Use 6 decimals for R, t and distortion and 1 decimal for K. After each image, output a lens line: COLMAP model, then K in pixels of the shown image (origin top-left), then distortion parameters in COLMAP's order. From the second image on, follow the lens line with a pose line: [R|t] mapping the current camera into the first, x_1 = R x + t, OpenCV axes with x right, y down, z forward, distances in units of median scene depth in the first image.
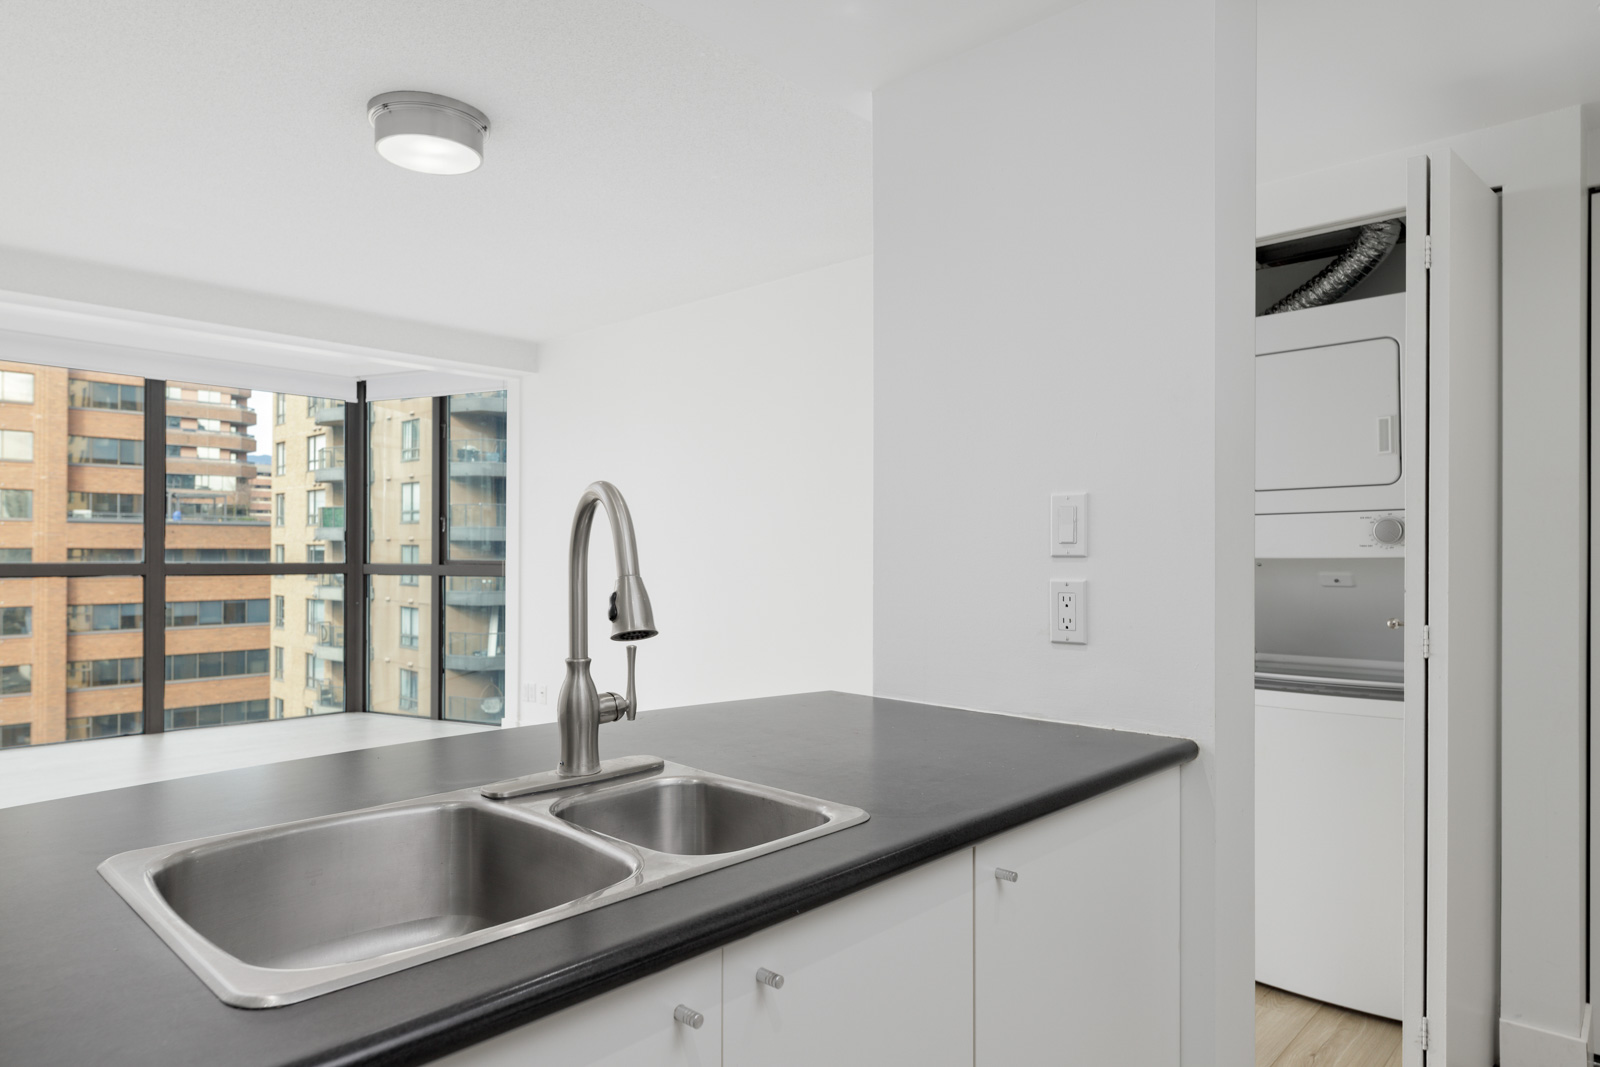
lens RADIAL K [[970.1, 0, 800.0], [0, 970.1, 533.5], [0, 0, 1]] dist [0.002896, 0.000743]
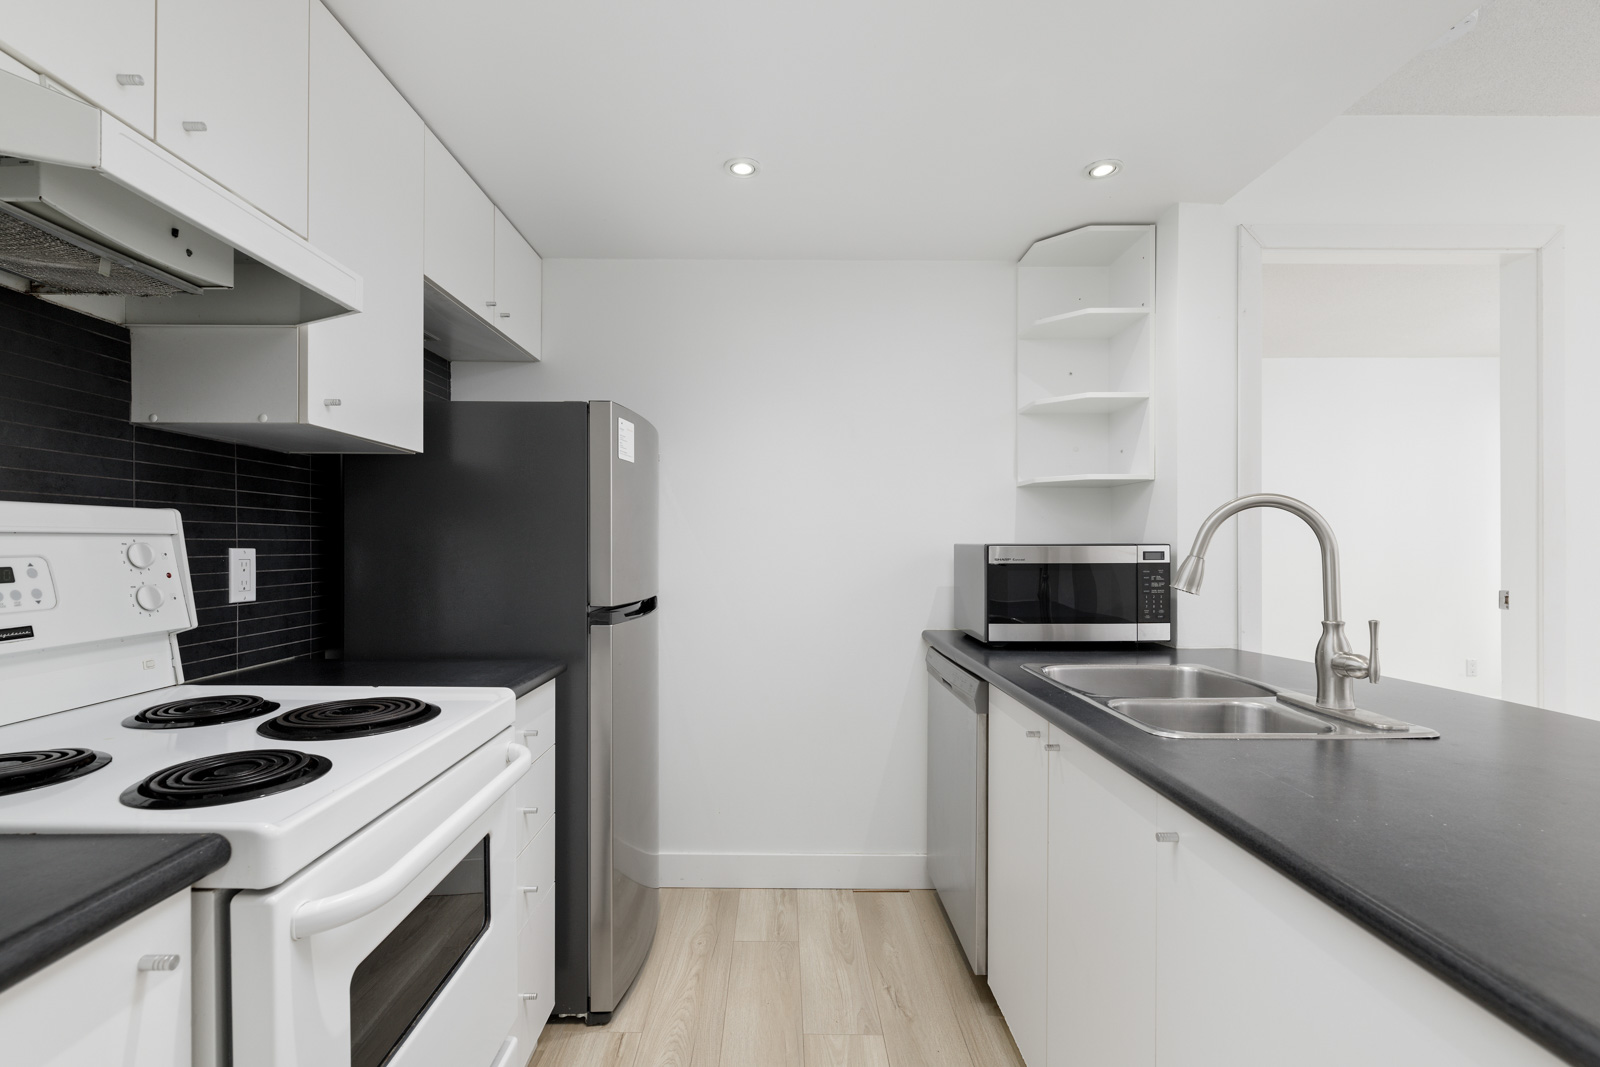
lens RADIAL K [[722.7, 0, 772.1], [0, 722.7, 543.2], [0, 0, 1]] dist [0.001701, 0.000041]
pose [[-0.724088, -0.006138, -0.689681, 0.219570], [0.007412, 0.999833, -0.016681, 0.007145], [0.689668, -0.017190, -0.723922, 0.257864]]
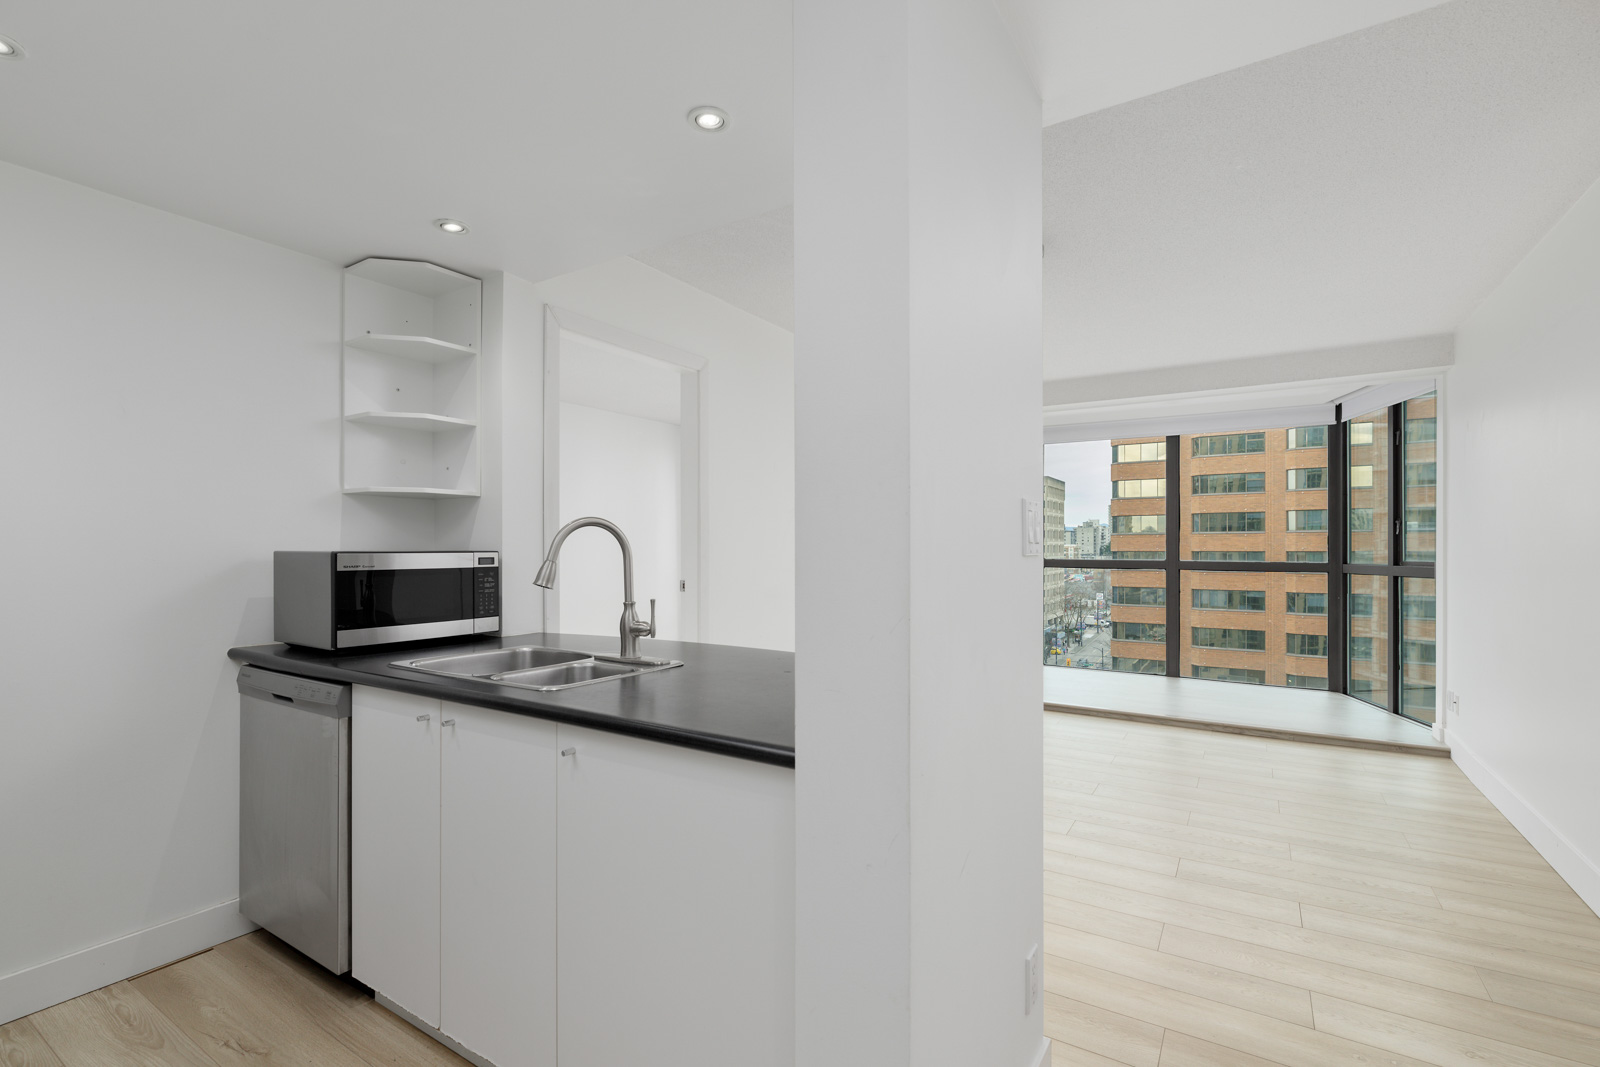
lens RADIAL K [[731.9, 0, 804.5], [0, 731.9, 553.8], [0, 0, 1]] dist [0.001351, -0.000307]
pose [[0.194215, -0.000133, -0.980959, 0.294790], [0.016592, 0.999857, 0.003150, 0.006304], [0.980819, -0.016888, 0.194190, 0.230669]]
